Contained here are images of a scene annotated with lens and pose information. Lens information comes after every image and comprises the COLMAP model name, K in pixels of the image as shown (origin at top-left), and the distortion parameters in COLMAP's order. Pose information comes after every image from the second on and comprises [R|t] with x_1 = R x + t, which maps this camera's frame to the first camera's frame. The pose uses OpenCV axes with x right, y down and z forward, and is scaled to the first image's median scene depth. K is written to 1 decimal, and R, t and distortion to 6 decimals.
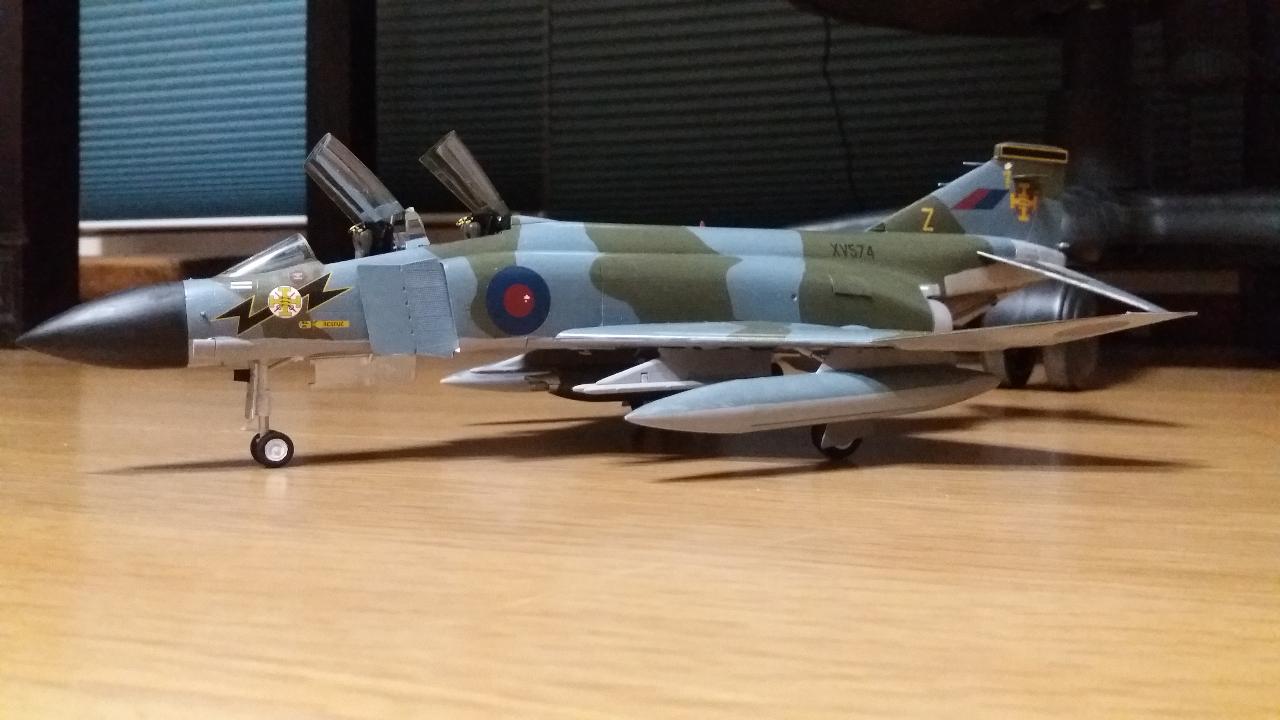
lens RADIAL K [[1078.9, 0, 636.2], [0, 1078.9, 361.2], [0, 0, 1]] dist [-0.010541, -0.014250]
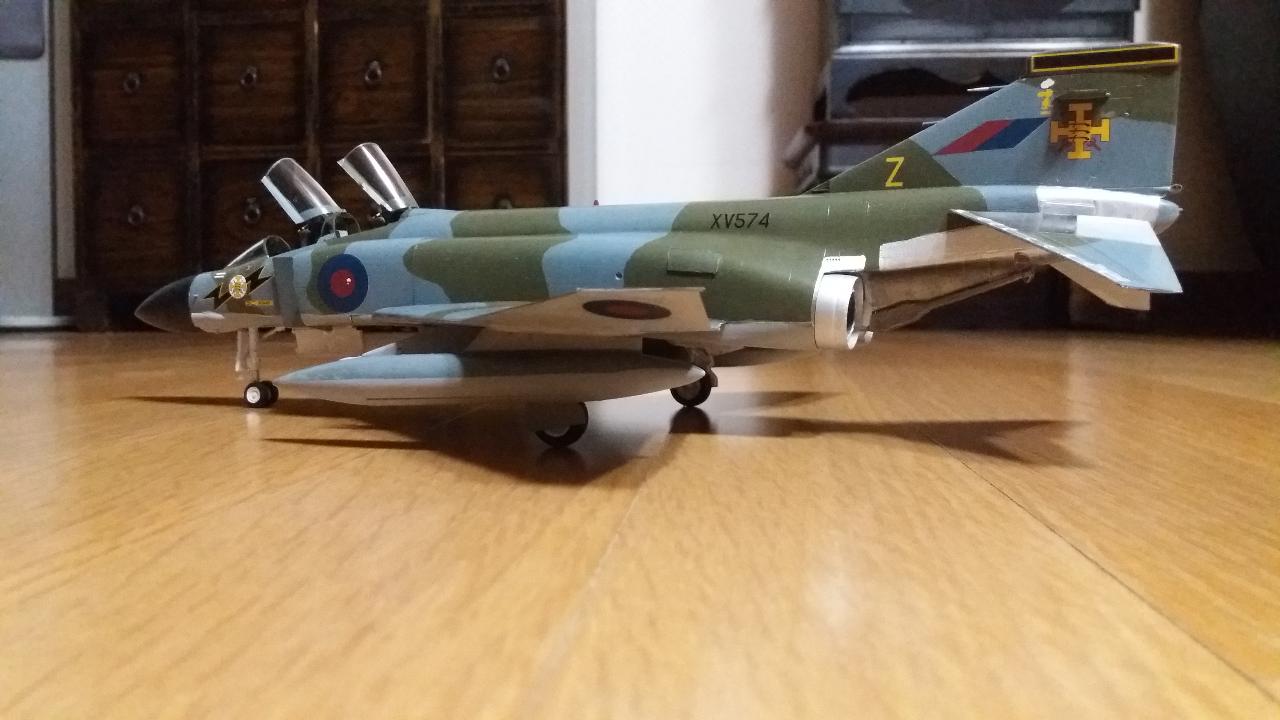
lens RADIAL K [[1078.9, 0, 641.4], [0, 1078.9, 357.6], [0, 0, 1]] dist [-0.010541, -0.014250]
pose [[0.649110, 0.040838, -0.759598, 0.801005], [-0.031913, 0.999141, 0.026446, -0.013188], [0.760025, 0.007075, 0.649855, 0.380956]]
